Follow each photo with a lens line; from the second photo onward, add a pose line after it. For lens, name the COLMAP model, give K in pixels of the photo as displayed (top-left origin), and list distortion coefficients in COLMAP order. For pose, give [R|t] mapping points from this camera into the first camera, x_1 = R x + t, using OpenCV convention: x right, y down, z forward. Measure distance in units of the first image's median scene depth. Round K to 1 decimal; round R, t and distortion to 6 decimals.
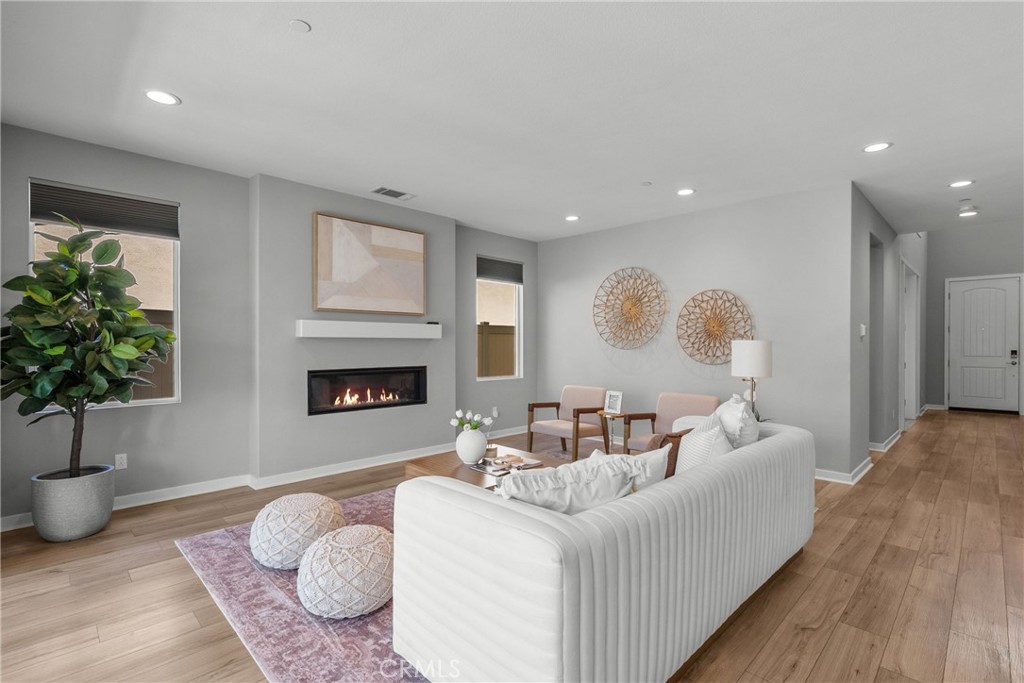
lens RADIAL K [[473.7, 0, 512.0], [0, 473.7, 341.5], [0, 0, 1]] dist [0.000334, 0.000200]
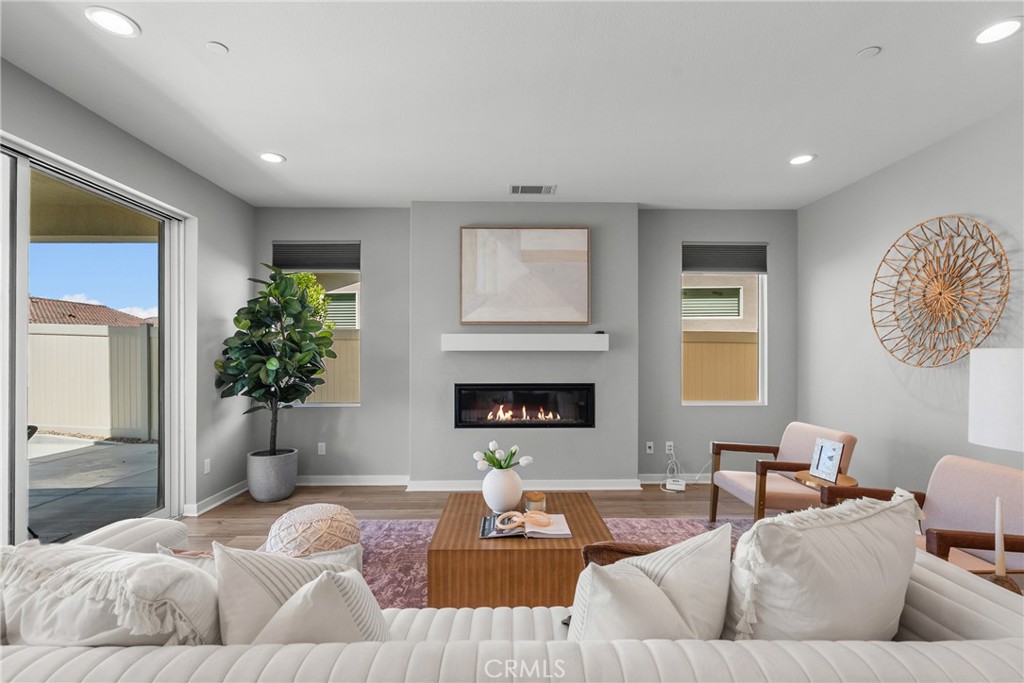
lens RADIAL K [[468.3, 0, 510.8], [0, 468.3, 350.6], [0, 0, 1]] dist [0.000060, 0.000107]
pose [[0.727189, -0.009890, -0.686366, 0.294833], [0.003182, 0.999934, -0.011038, 0.002141], [0.686430, 0.005843, 0.727172, 0.297266]]
